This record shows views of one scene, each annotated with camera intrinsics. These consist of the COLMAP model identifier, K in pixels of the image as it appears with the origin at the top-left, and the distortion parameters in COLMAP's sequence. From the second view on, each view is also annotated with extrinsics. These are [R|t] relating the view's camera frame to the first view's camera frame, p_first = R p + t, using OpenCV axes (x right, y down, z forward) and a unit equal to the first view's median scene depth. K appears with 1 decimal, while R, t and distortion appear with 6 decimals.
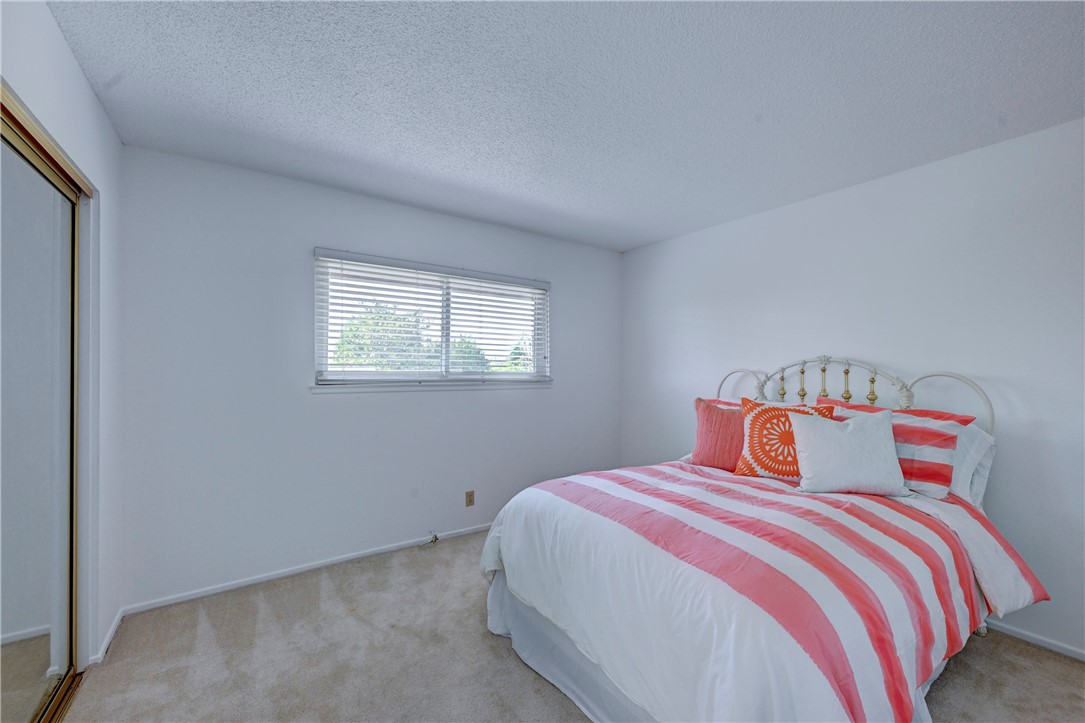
lens RADIAL K [[426.9, 0, 541.4], [0, 426.9, 365.6], [0, 0, 1]] dist [-0.000735, -0.000144]
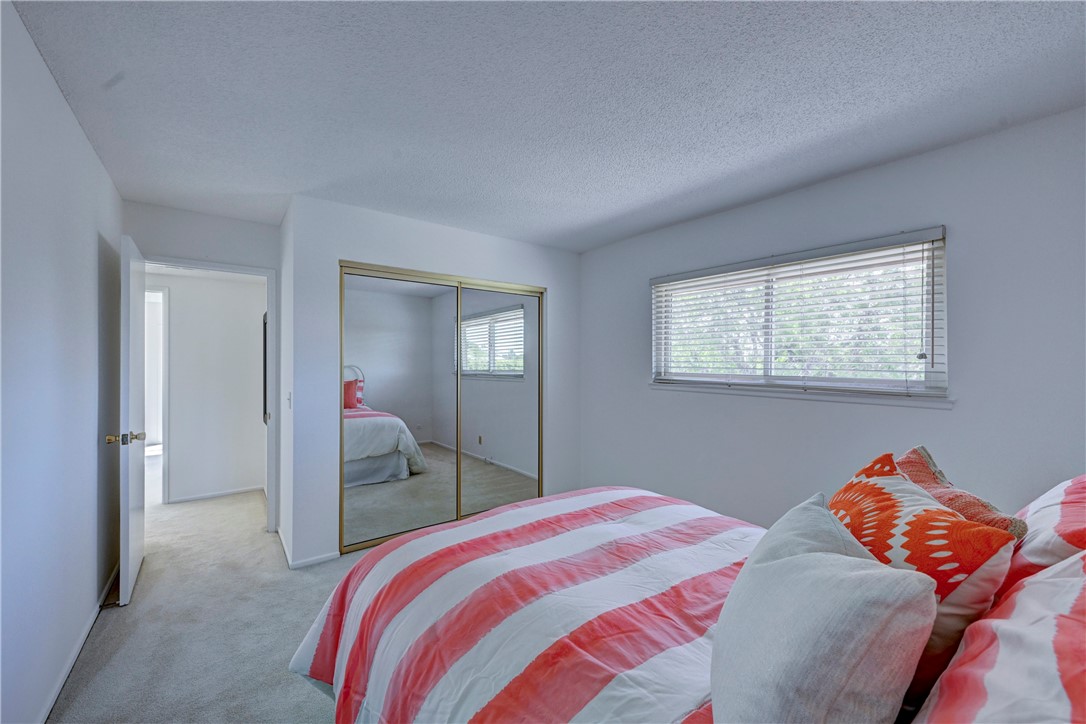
lens RADIAL K [[427.3, 0, 541.4], [0, 427.3, 362.0], [0, 0, 1]] dist [-0.000735, -0.000144]
pose [[0.033712, -0.008432, -0.999396, 1.173943], [-0.002470, 0.999961, -0.008520, -0.009356], [0.999429, 0.002755, 0.033690, 0.899332]]
